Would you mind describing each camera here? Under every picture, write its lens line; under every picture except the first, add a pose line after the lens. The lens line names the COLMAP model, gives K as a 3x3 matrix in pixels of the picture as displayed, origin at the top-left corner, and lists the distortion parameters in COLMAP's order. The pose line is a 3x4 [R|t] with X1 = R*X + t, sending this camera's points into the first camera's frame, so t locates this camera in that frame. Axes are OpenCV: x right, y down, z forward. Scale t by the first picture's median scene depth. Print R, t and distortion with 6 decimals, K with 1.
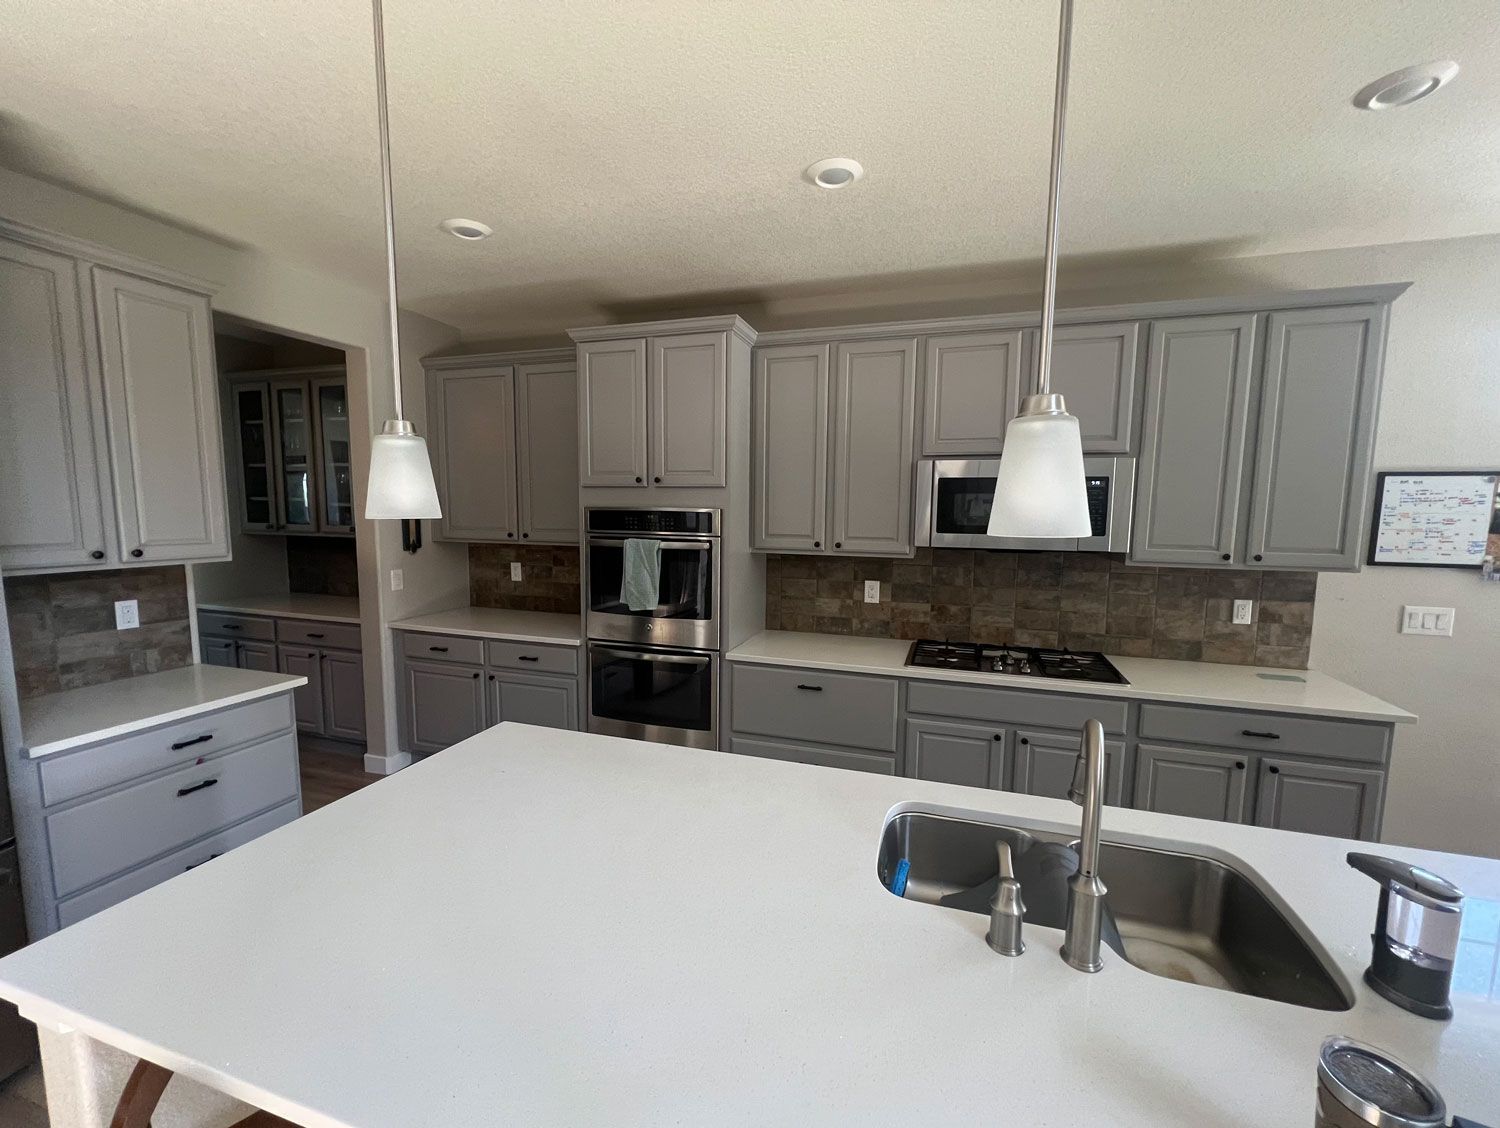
lens RADIAL K [[616.9, 0, 750.0], [0, 616.9, 564.0], [0, 0, 1]] dist [0.001592, 0.000056]
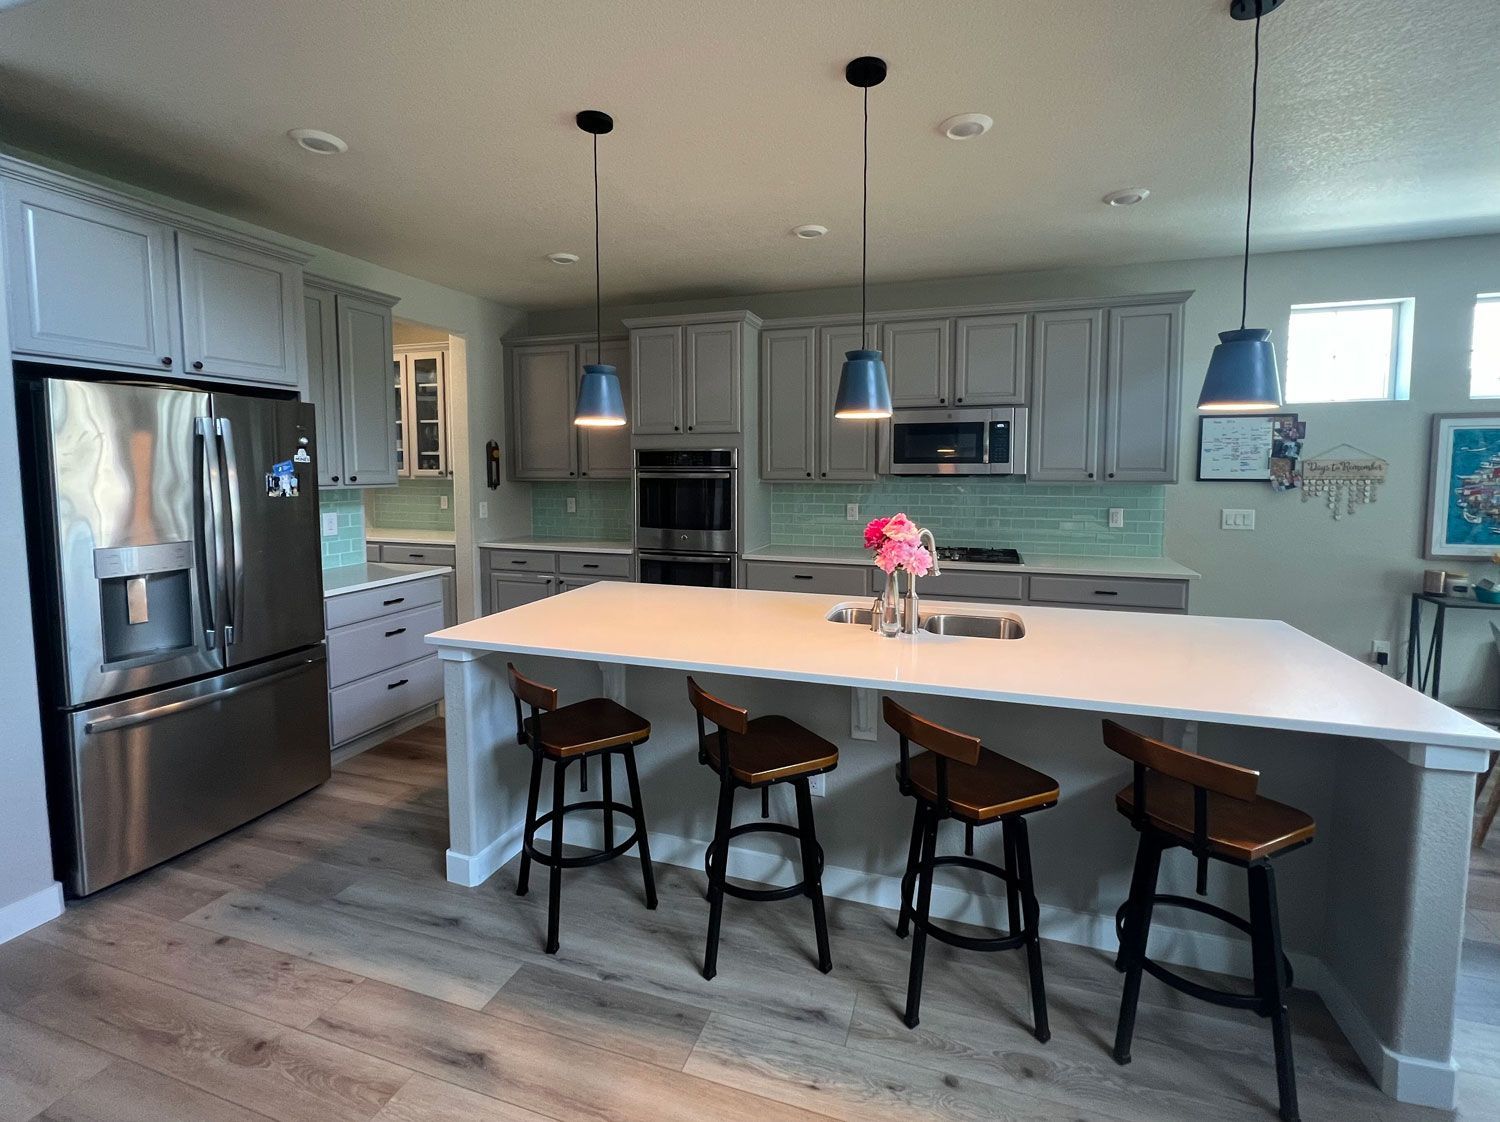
lens RADIAL K [[1008.4, 0, 750.0], [0, 1008.4, 561.0], [0, 0, 1]] dist [-0.006897, -0.000798]
pose [[0.999879, -0.011893, -0.010067, 0.000728], [0.011561, 0.999409, -0.032375, 0.250856], [0.010446, 0.032255, 0.999425, -1.324081]]
